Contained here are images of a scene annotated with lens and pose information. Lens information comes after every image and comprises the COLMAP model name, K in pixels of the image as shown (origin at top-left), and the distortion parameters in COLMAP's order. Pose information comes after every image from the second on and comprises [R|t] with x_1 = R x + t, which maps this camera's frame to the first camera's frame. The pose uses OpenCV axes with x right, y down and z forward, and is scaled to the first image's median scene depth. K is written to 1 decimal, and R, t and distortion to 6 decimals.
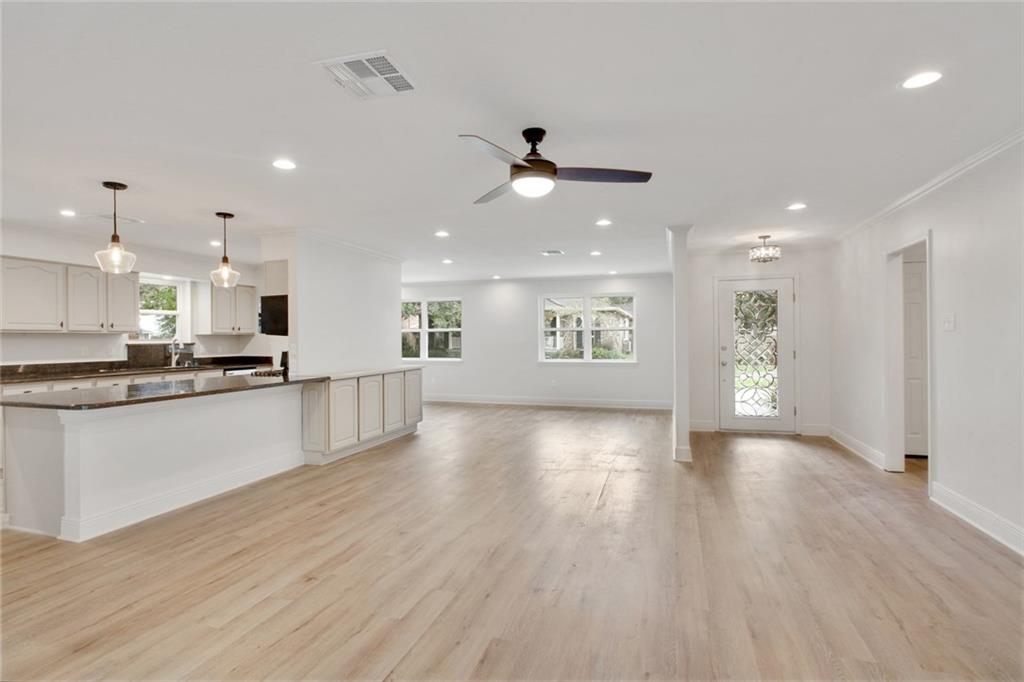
lens RADIAL K [[530.8, 0, 512.0], [0, 530.8, 341.0], [0, 0, 1]] dist [-0.000021, 0.000033]
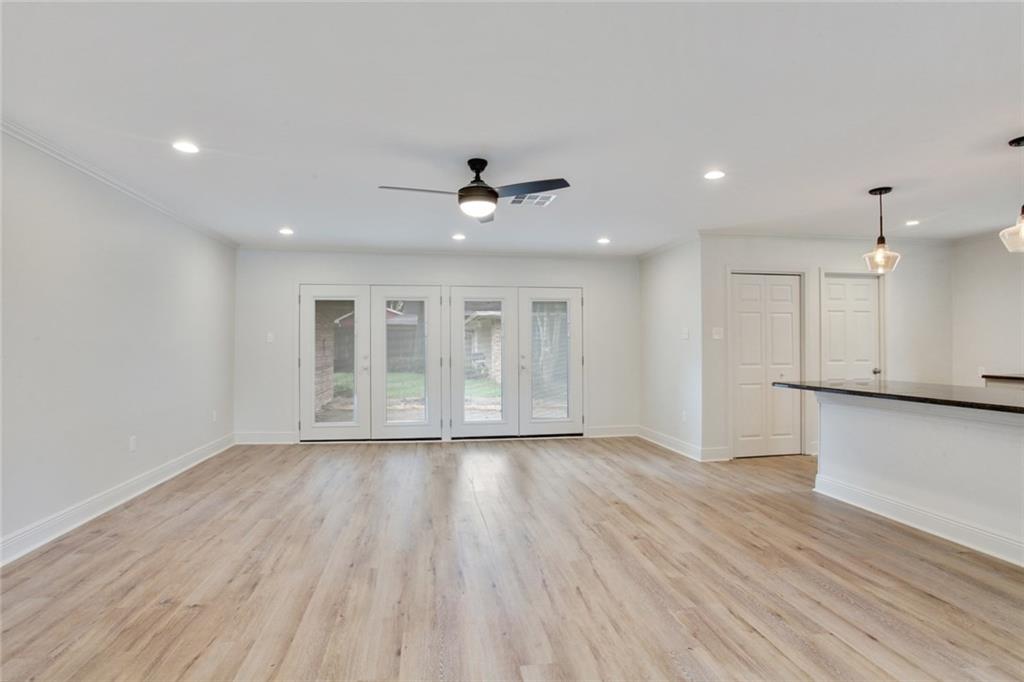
lens RADIAL K [[514.8, 0, 497.8], [0, 514.8, 347.9], [0, 0, 1]] dist [-0.002424, 0.000175]
pose [[-0.905883, 0.010600, -0.423396, 0.386058], [0.007894, 0.999936, 0.008144, 0.007883], [0.423455, 0.004035, -0.905908, 1.628810]]
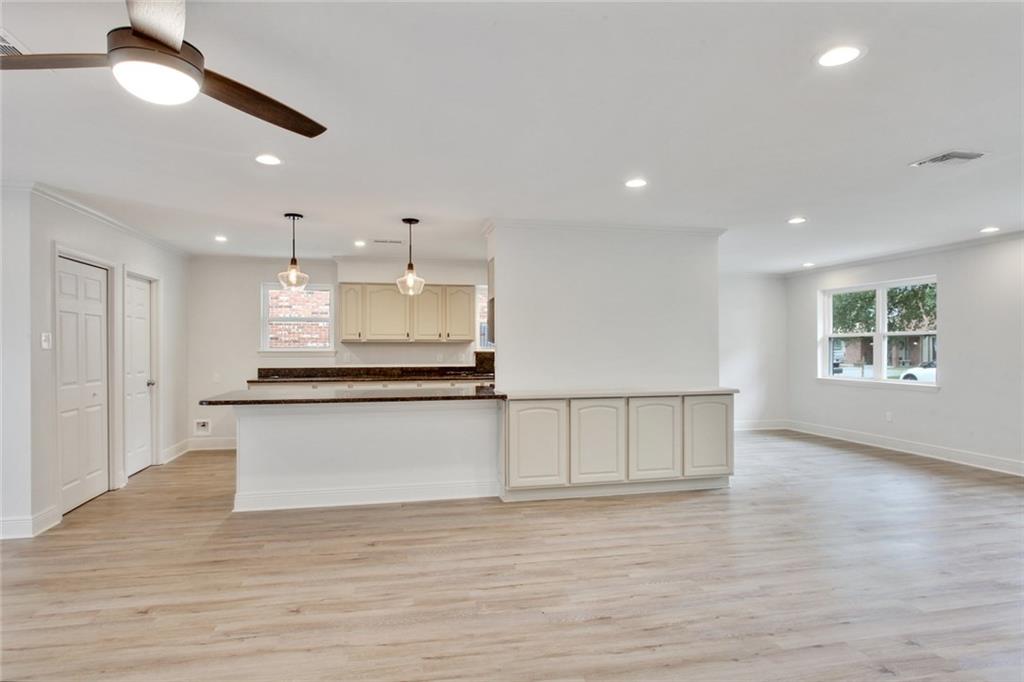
lens RADIAL K [[576.2, 0, 512.0], [0, 576.2, 341.0], [0, 0, 1]] dist [-0.008013, -0.000655]
pose [[0.486097, -0.006070, -0.873884, 0.603203], [-0.004350, 0.999947, -0.009365, -0.008485], [0.873894, 0.008354, 0.486044, 0.816236]]
